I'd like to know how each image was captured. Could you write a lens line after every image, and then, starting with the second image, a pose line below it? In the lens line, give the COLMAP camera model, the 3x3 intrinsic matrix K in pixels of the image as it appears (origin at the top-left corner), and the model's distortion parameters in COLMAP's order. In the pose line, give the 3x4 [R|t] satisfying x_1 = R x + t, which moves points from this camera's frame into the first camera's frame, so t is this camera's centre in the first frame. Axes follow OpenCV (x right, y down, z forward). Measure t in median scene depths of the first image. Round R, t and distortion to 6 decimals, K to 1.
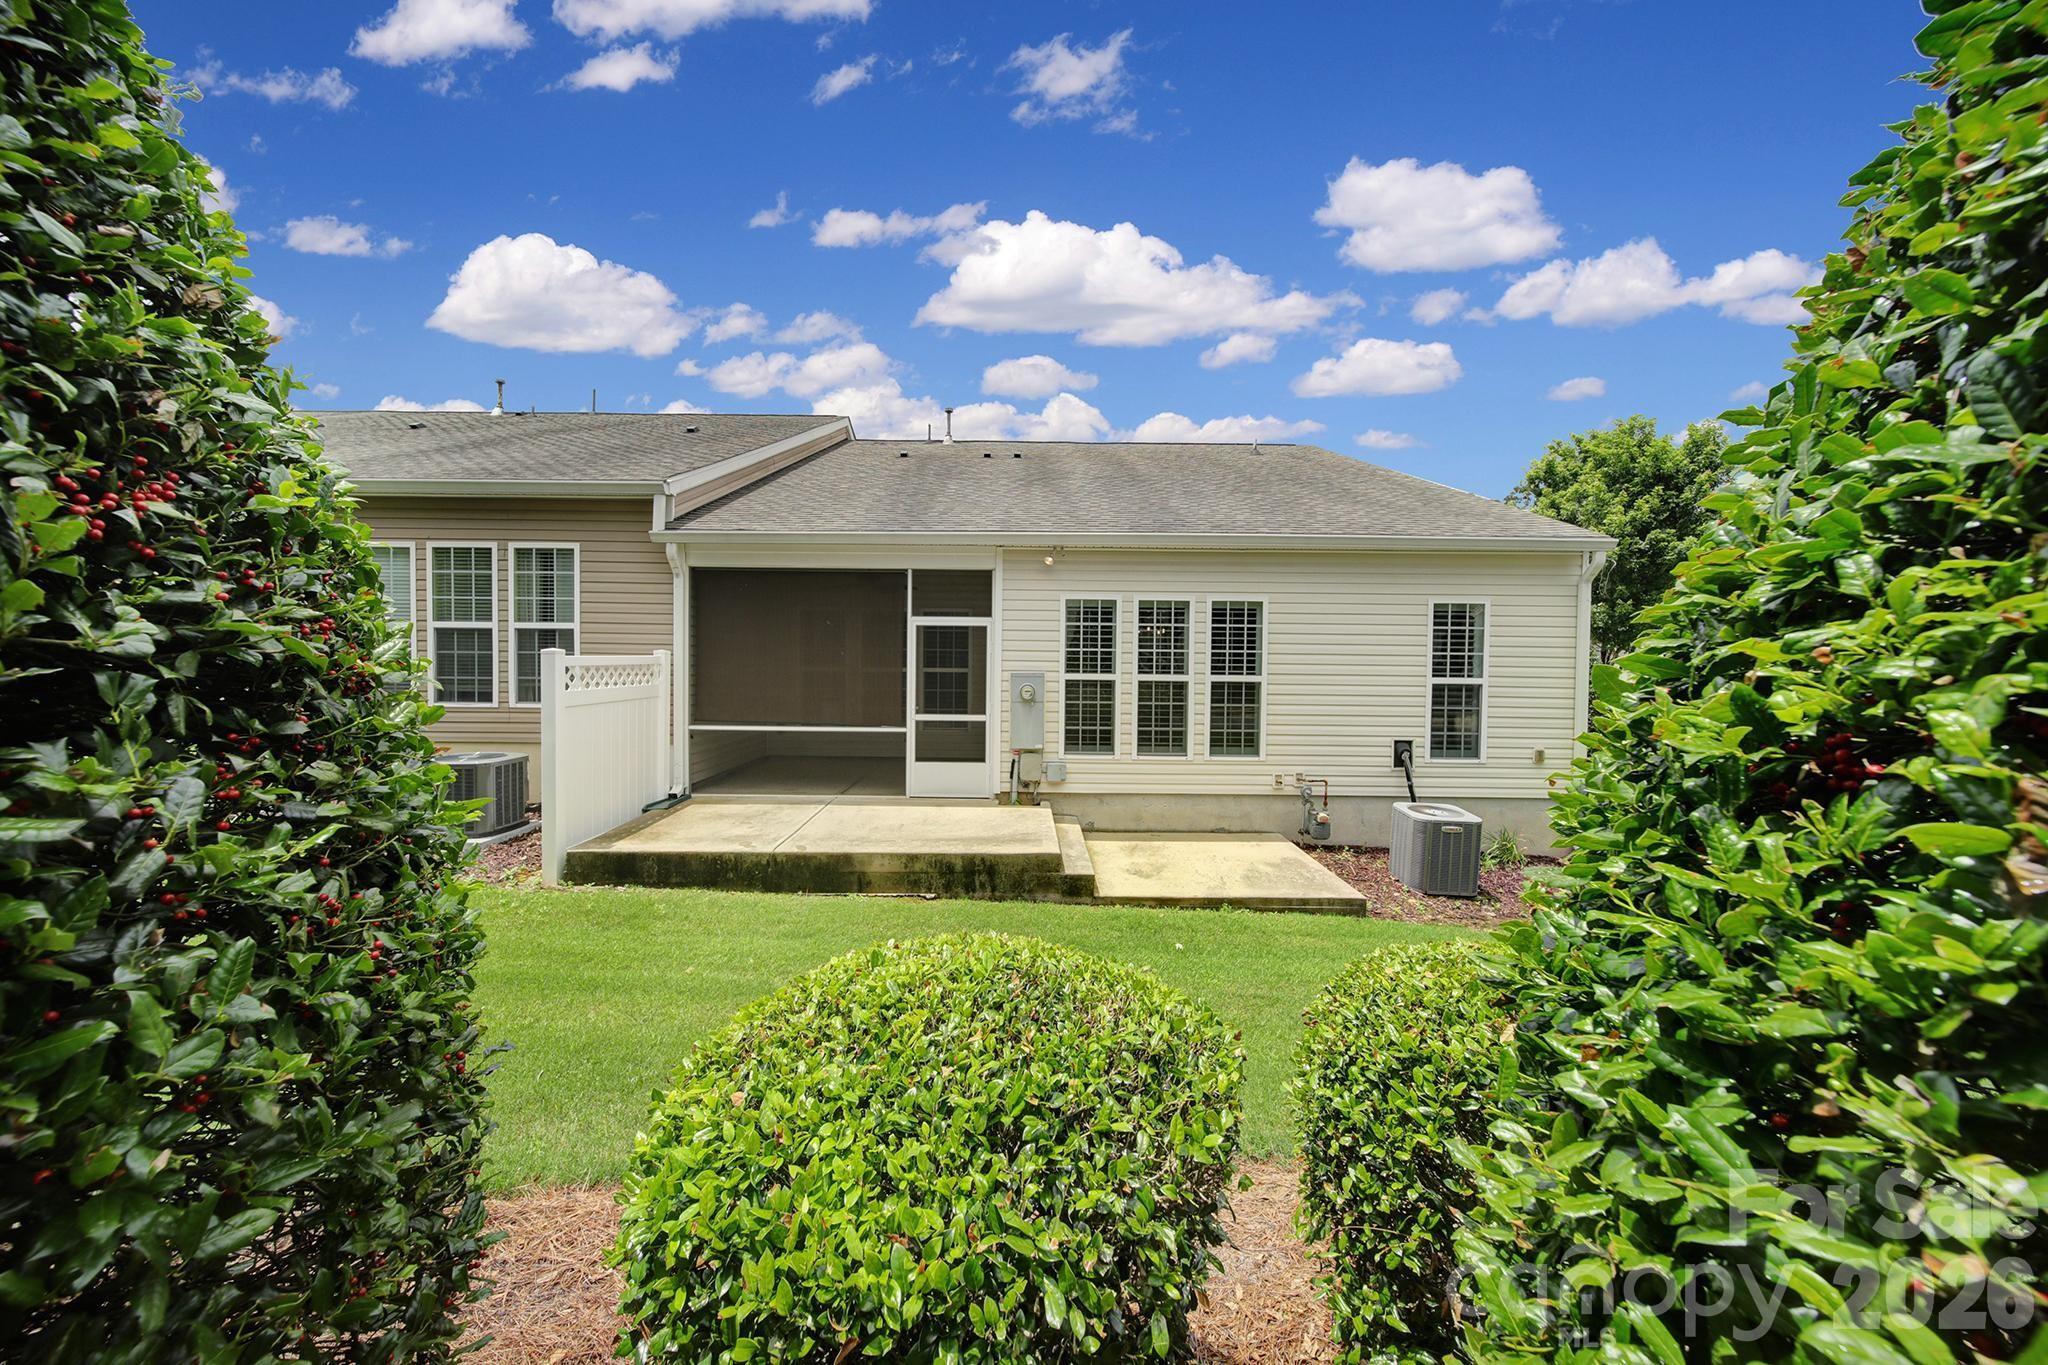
lens RADIAL K [[677.2, 0, 1024.0], [0, 677.2, 682.5], [0, 0, 1]] dist [0.000512, -0.000015]
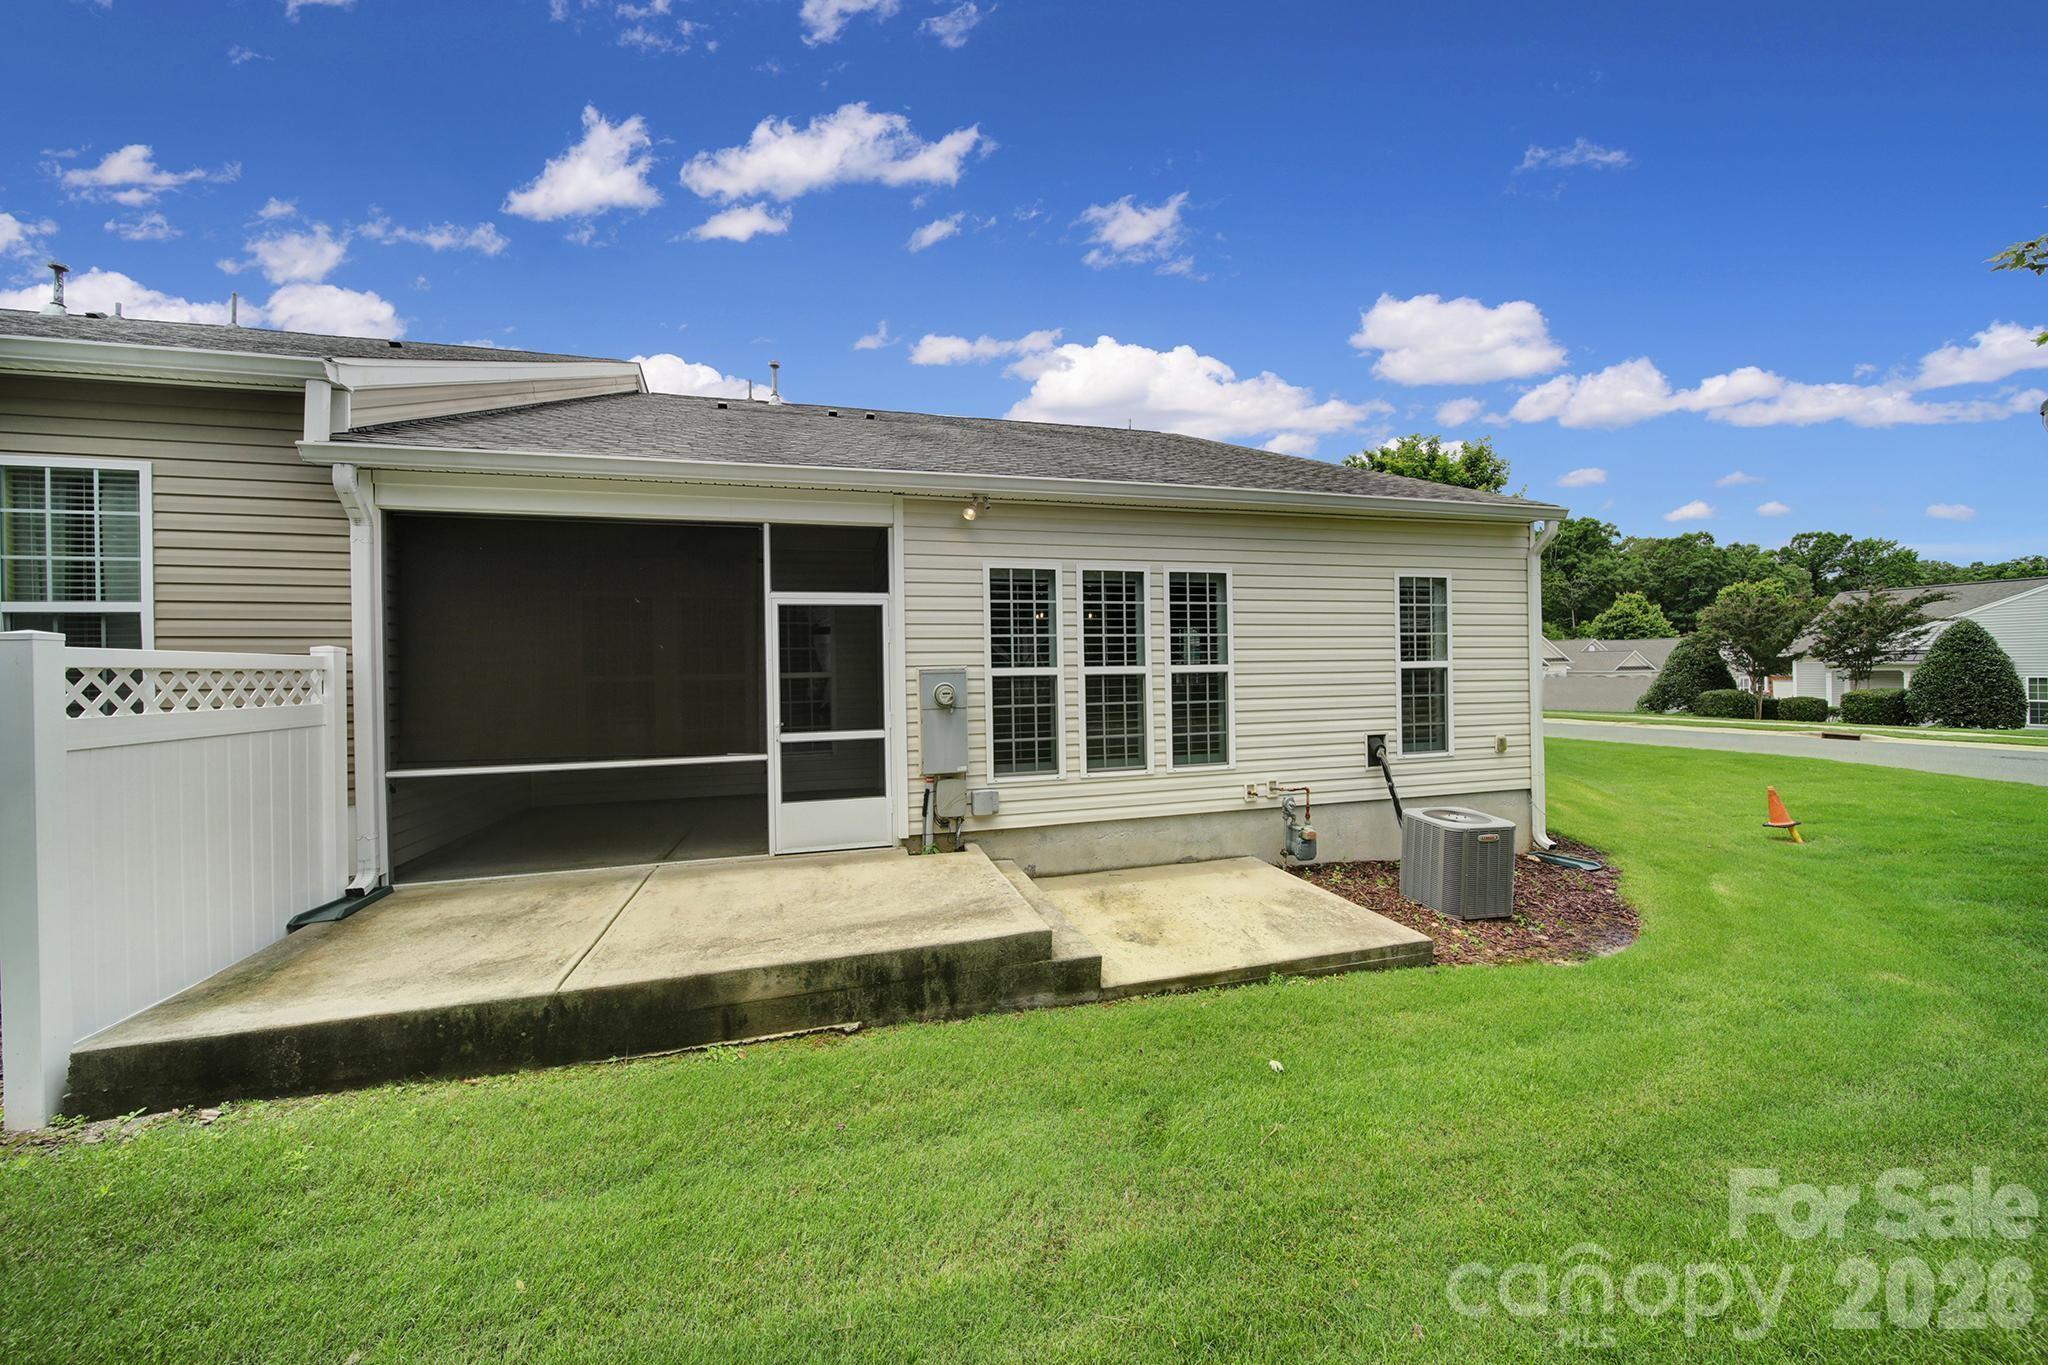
lens RADIAL K [[697.9, 0, 1022.1], [0, 697.9, 675.7], [0, 0, 1]] dist [-0.002650, -0.000121]
pose [[0.966046, -0.029984, 0.256623, -0.104079], [0.037160, 0.999041, -0.023161, 0.013970], [-0.255682, 0.031911, 0.966234, 0.253134]]
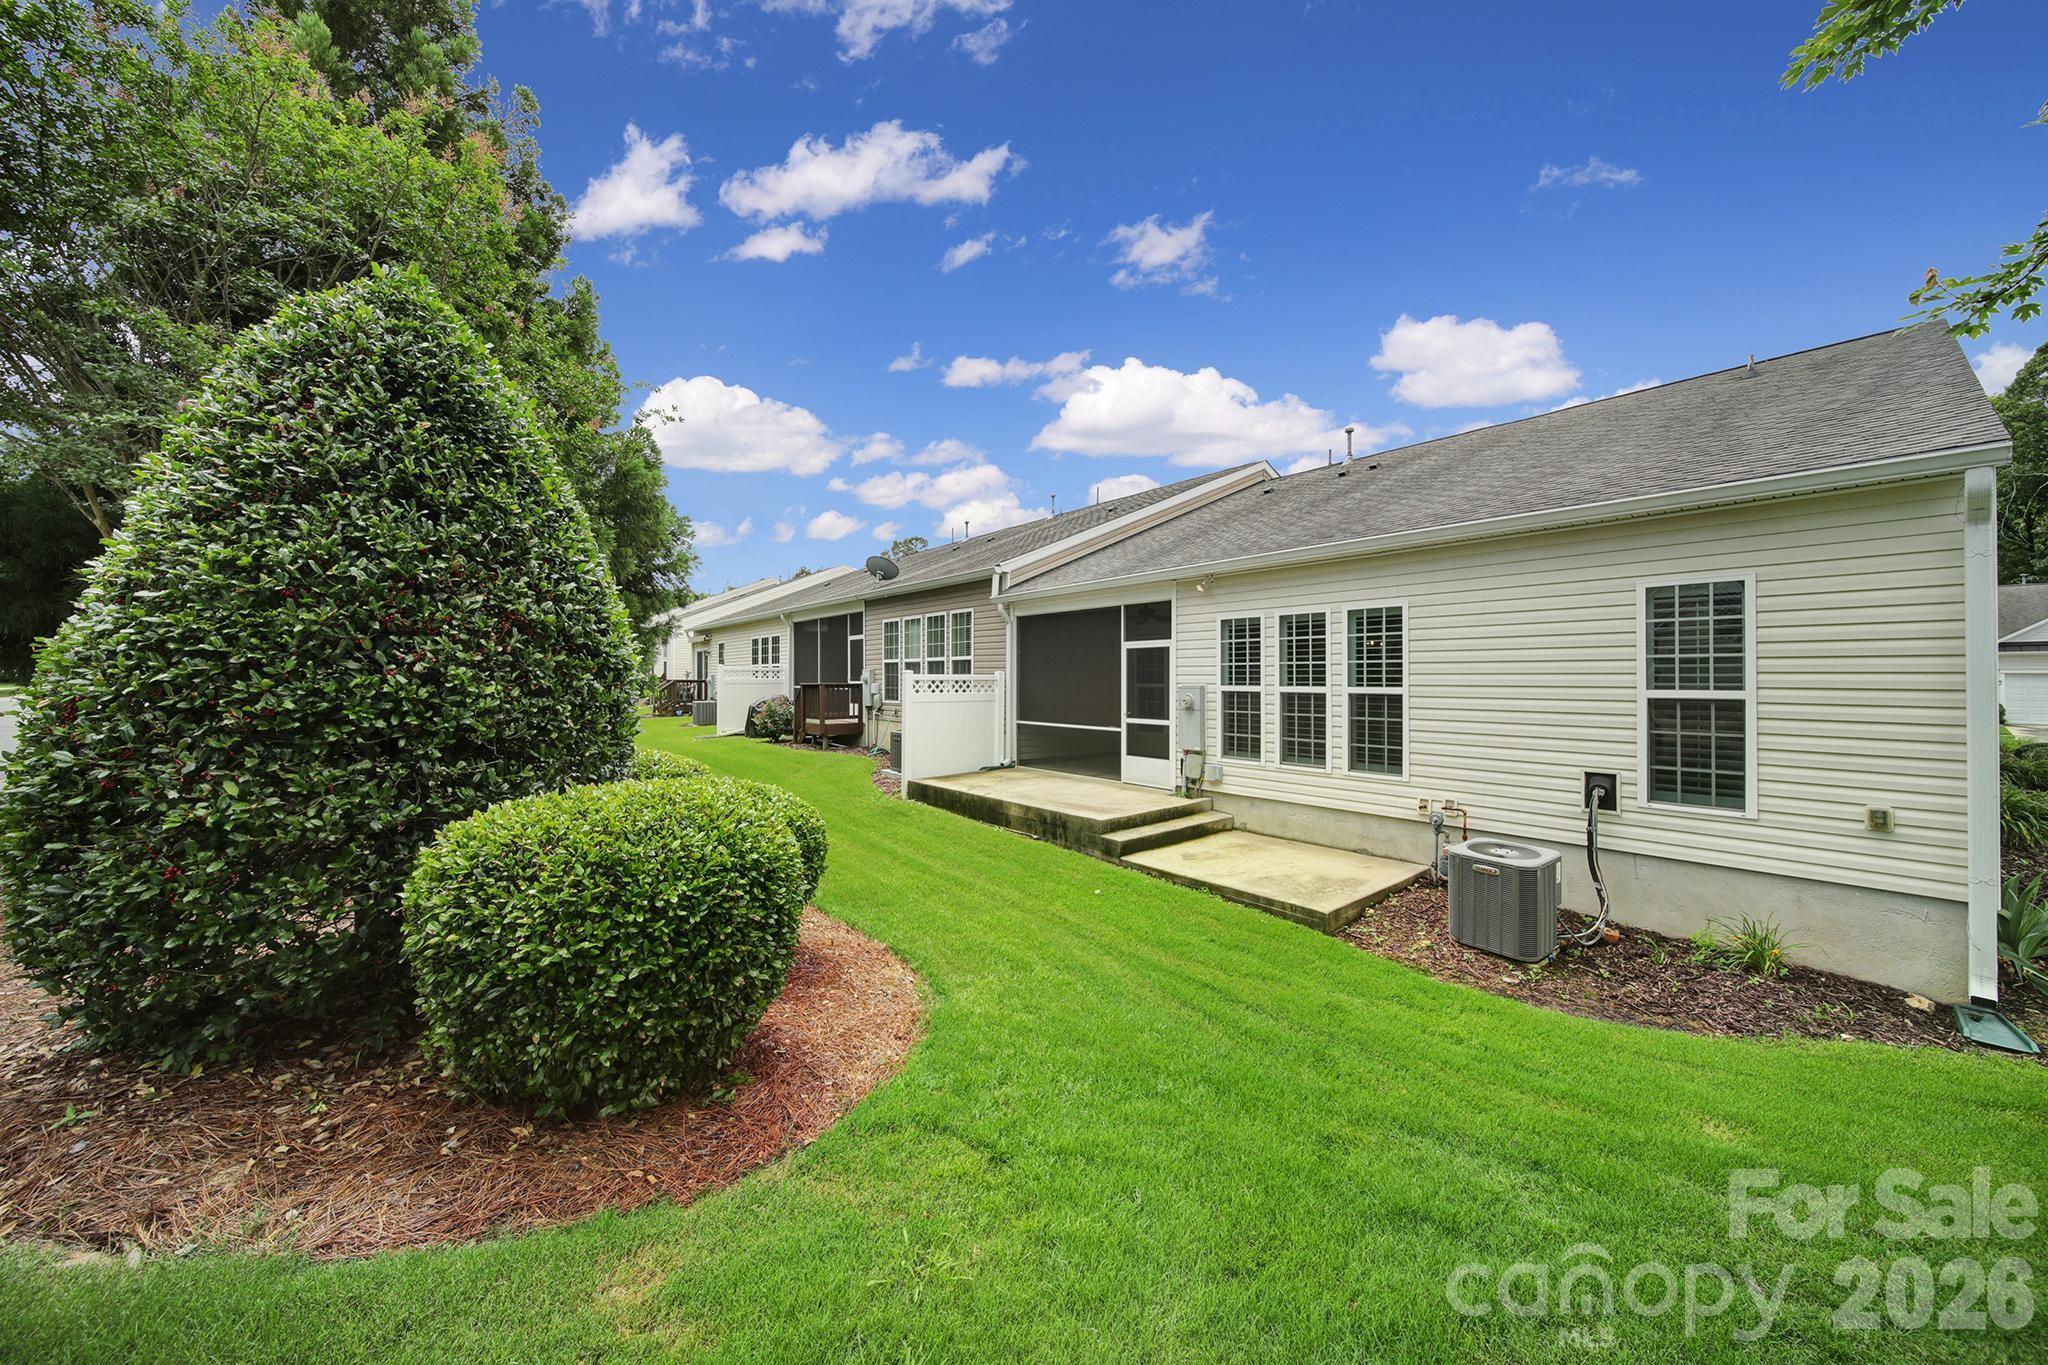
lens RADIAL K [[716.1, 0, 1020.7], [0, 716.1, 673.0], [0, 0, 1]] dist [-0.001292, -0.000191]
pose [[0.623962, -0.016864, -0.781272, 0.782928], [-0.014079, 0.999362, -0.032816, 0.009651], [0.781328, 0.031476, 0.623327, -0.001144]]
